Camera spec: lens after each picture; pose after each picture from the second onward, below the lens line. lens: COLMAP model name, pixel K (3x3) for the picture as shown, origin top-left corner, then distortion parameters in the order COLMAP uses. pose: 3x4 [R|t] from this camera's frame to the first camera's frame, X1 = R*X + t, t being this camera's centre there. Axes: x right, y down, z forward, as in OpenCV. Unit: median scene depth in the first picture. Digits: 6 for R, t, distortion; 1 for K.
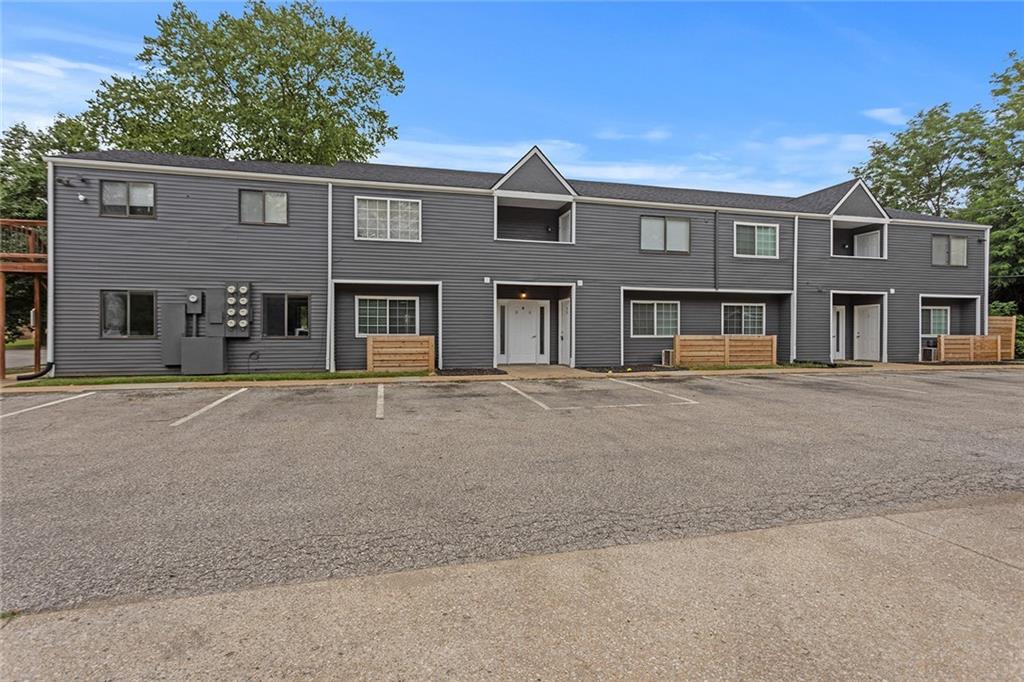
lens RADIAL K [[503.2, 0, 512.9], [0, 503.2, 349.1], [0, 0, 1]] dist [0.001457, 0.000379]
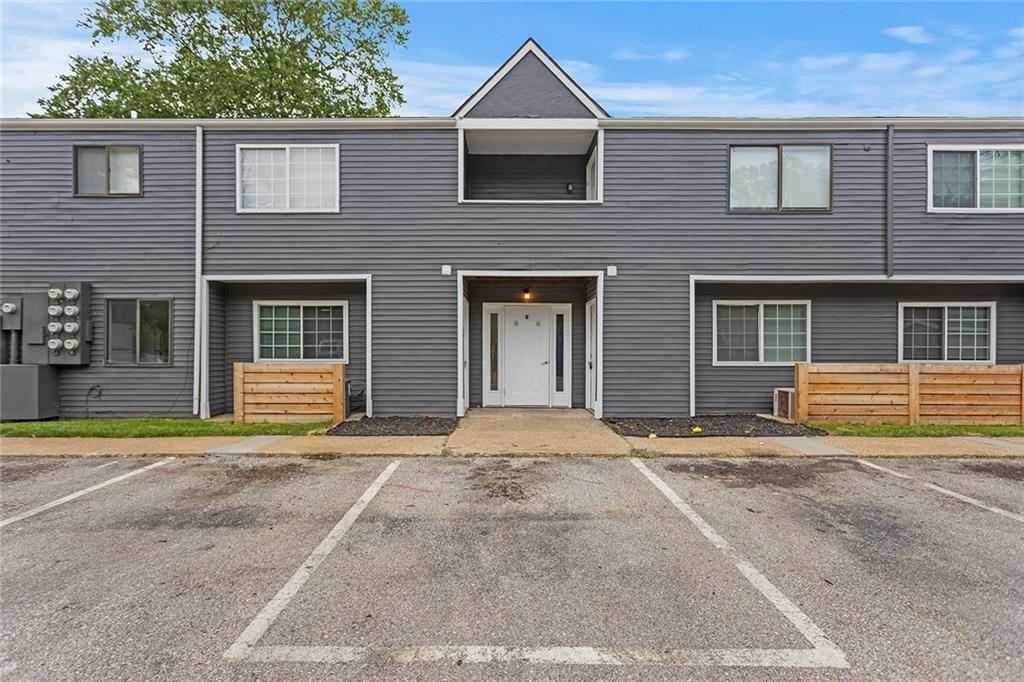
lens RADIAL K [[499.8, 0, 500.6], [0, 499.8, 359.7], [0, 0, 1]] dist [-0.001169, 0.001591]
pose [[0.966829, 0.006529, -0.255341, 0.154008], [-0.008697, 0.999935, -0.007365, -0.024696], [0.255276, 0.009342, 0.966823, 0.413326]]
